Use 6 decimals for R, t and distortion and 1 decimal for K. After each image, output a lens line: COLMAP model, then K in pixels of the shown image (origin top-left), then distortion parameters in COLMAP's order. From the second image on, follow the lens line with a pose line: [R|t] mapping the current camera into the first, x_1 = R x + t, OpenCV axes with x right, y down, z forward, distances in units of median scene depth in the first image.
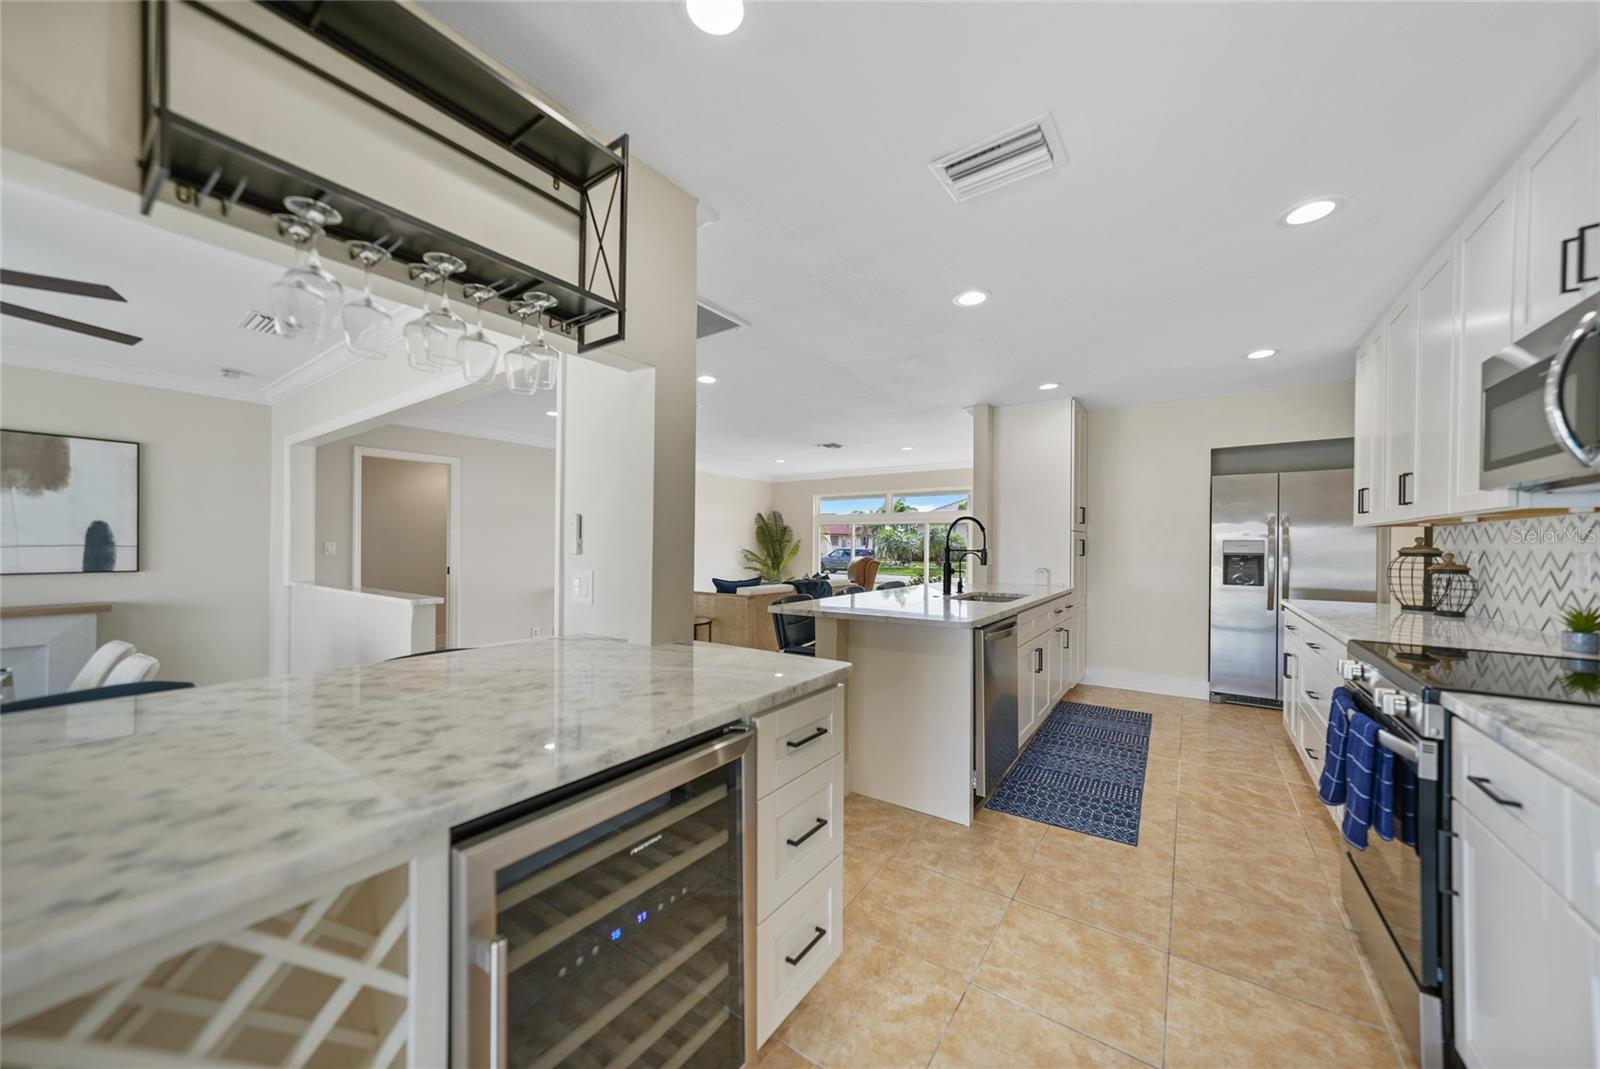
lens RADIAL K [[554.5, 0, 805.0], [0, 554.5, 544.8], [0, 0, 1]] dist [0.000091, 0.000029]
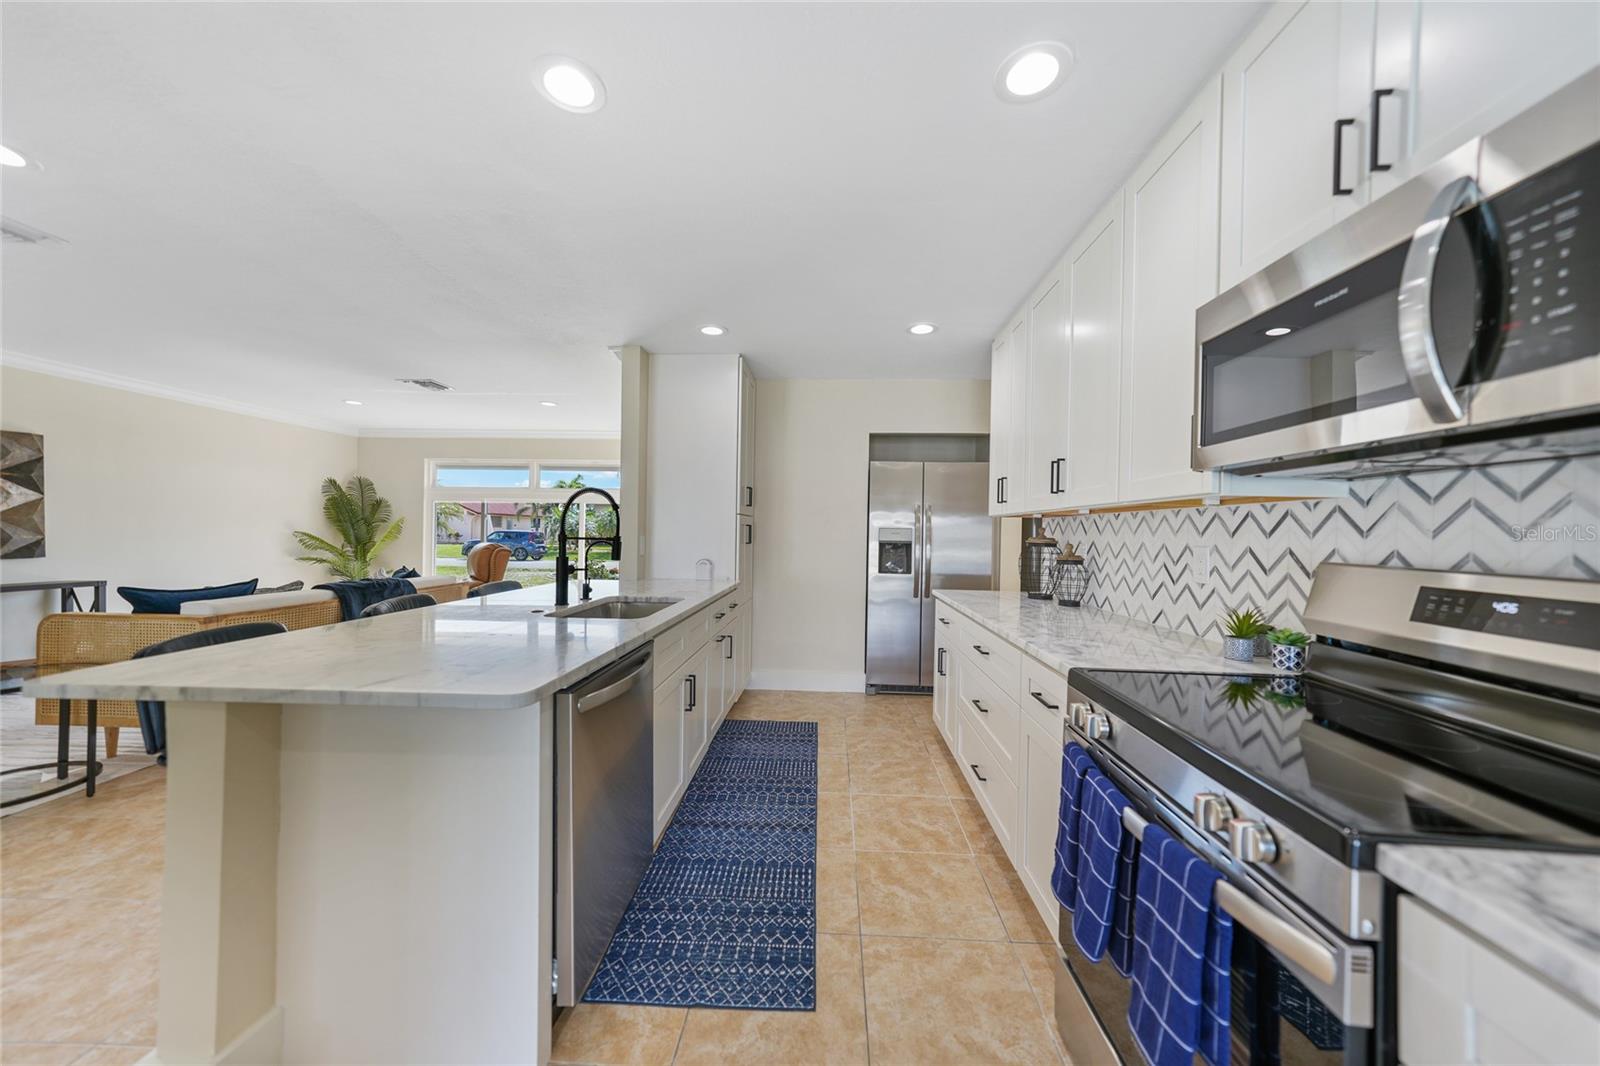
lens RADIAL K [[546.4, 0, 808.6], [0, 546.4, 536.9], [0, 0, 1]] dist [-0.026239, 0.009136]
pose [[0.844094, 0.003918, 0.536181, 0.174304], [-0.012843, 0.999834, 0.012911, -0.003753], [-0.536041, -0.017785, 0.844005, 0.331723]]
